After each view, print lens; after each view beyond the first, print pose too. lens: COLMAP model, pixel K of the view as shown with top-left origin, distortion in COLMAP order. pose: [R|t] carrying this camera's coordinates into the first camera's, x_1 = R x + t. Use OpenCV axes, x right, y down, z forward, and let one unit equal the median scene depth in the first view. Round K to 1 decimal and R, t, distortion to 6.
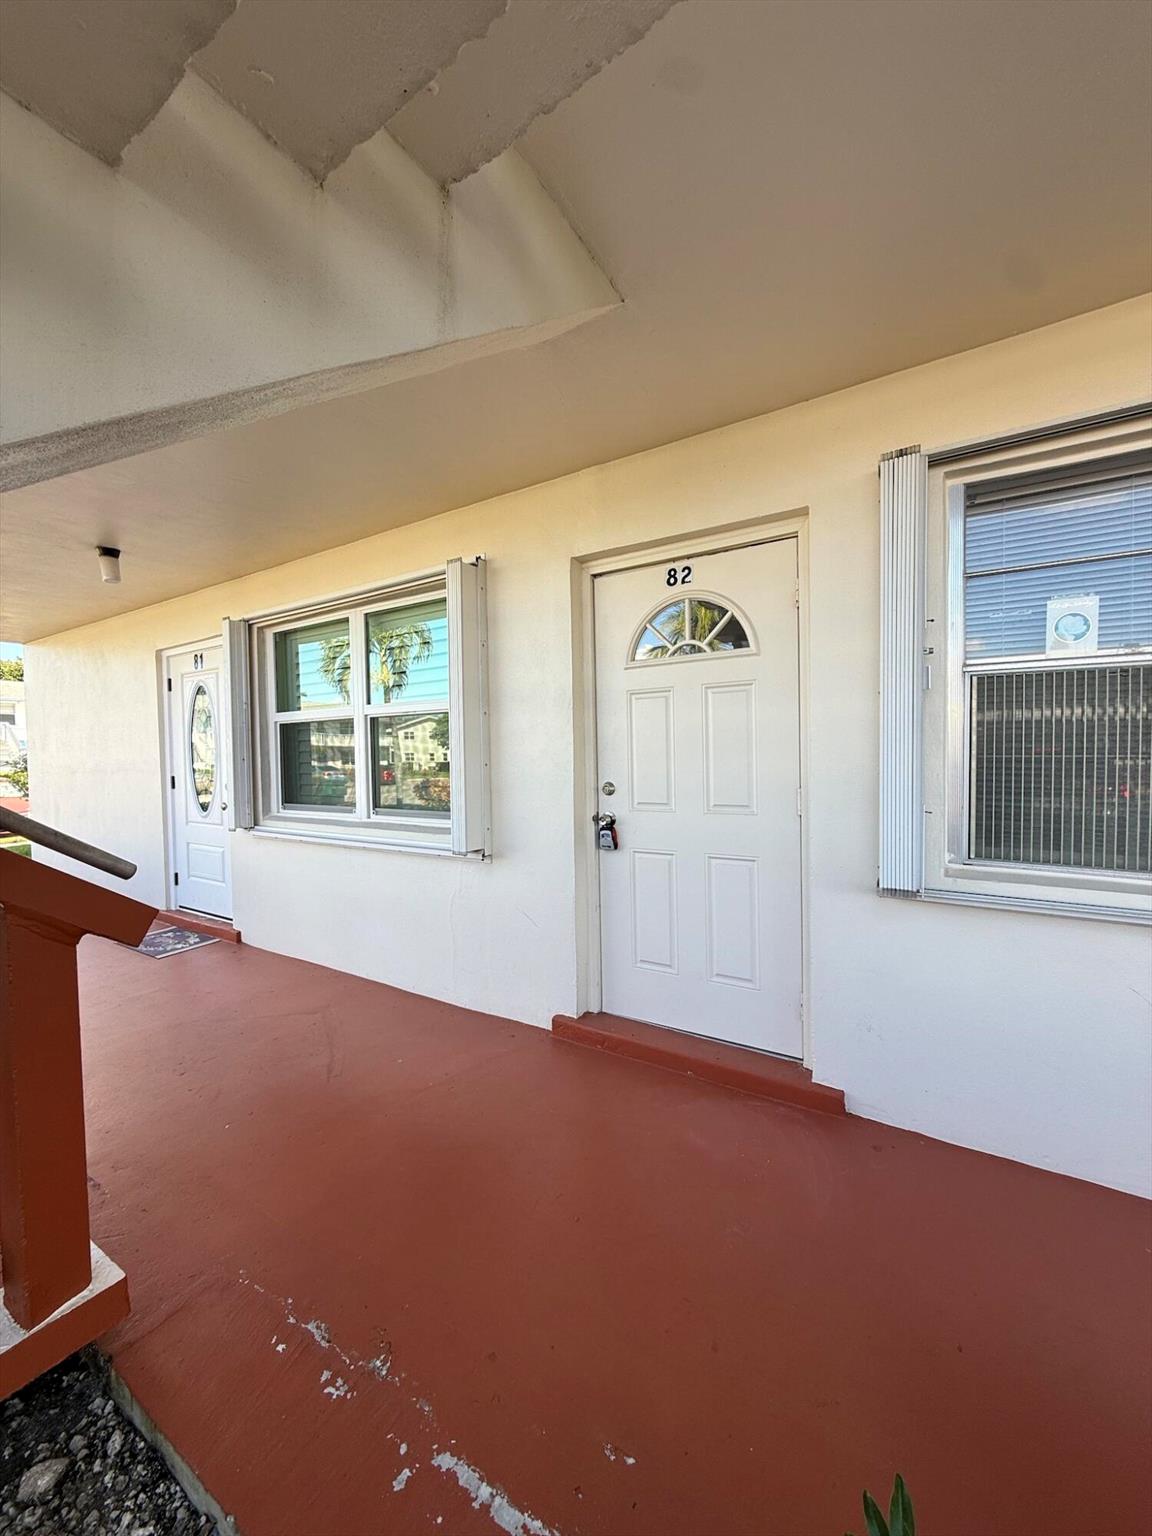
lens RADIAL K [[610.6, 0, 573.2], [0, 610.6, 773.2], [0, 0, 1]] dist [-0.001469, 0.000042]
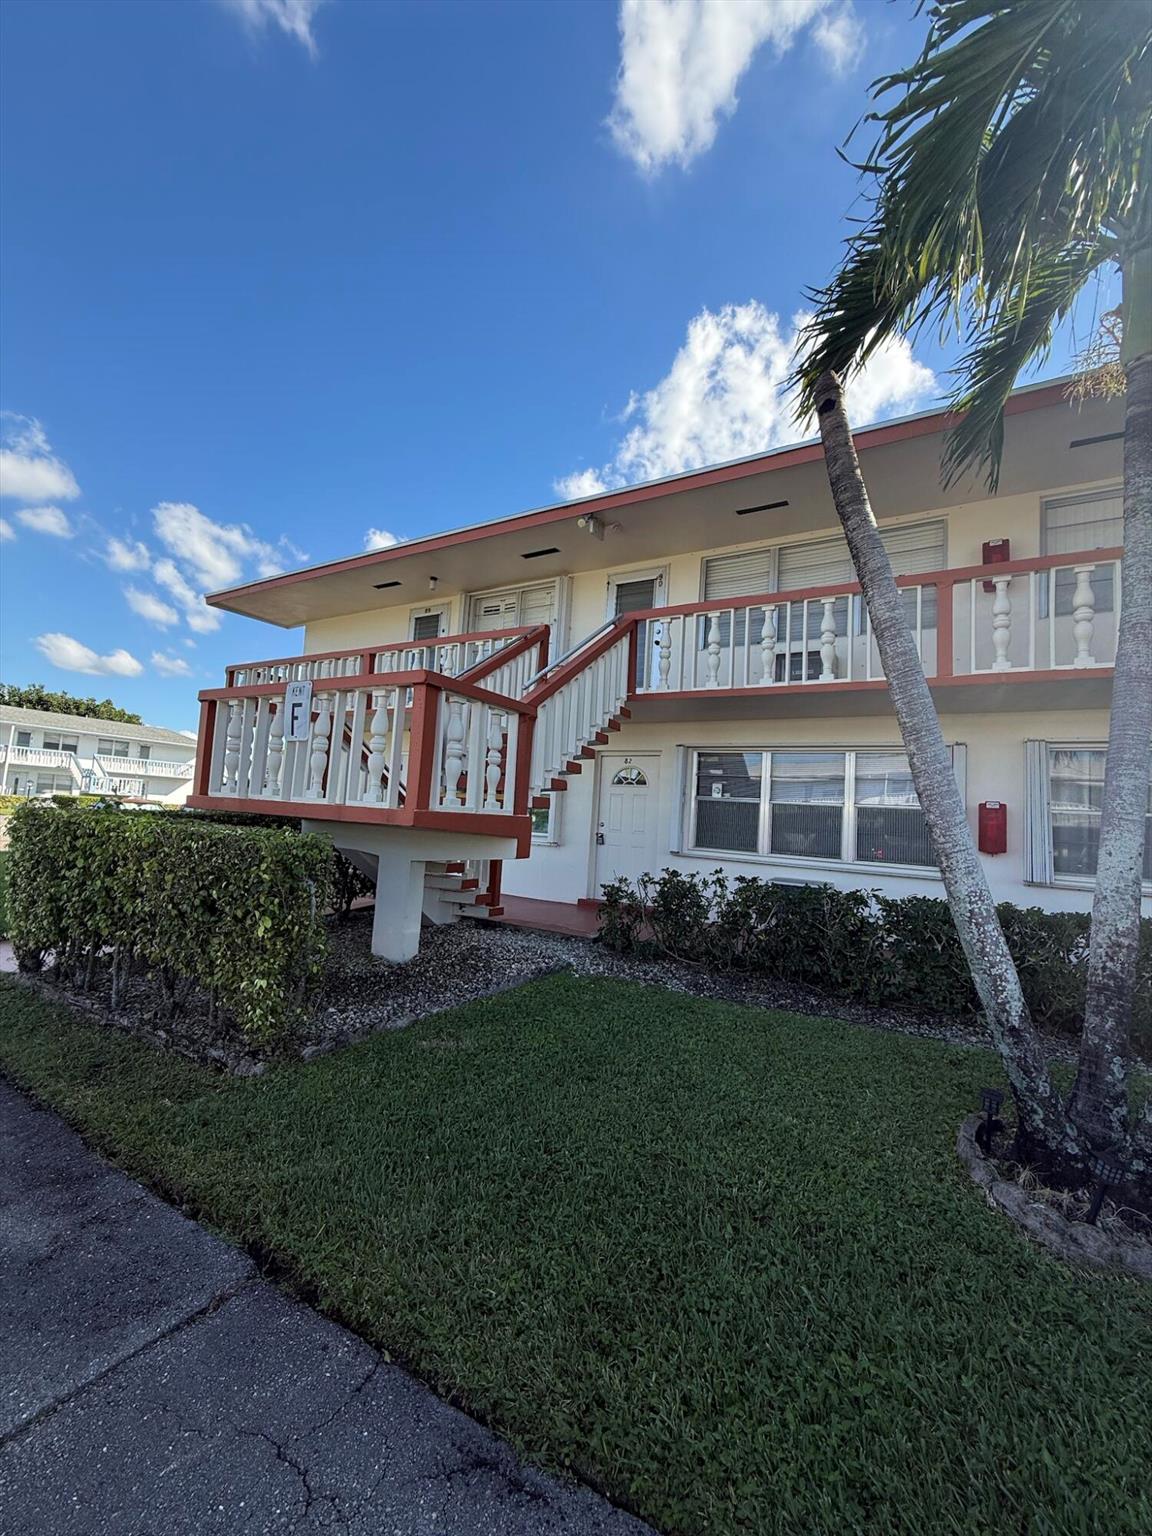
lens RADIAL K [[610.6, 0, 576.2], [0, 610.6, 766.6], [0, 0, 1]] dist [-0.001469, 0.000042]
pose [[0.996708, 0.077057, 0.025189, -0.169615], [-0.073789, 0.990986, -0.111809, 0.090913], [-0.033577, 0.109582, 0.993410, -2.068161]]
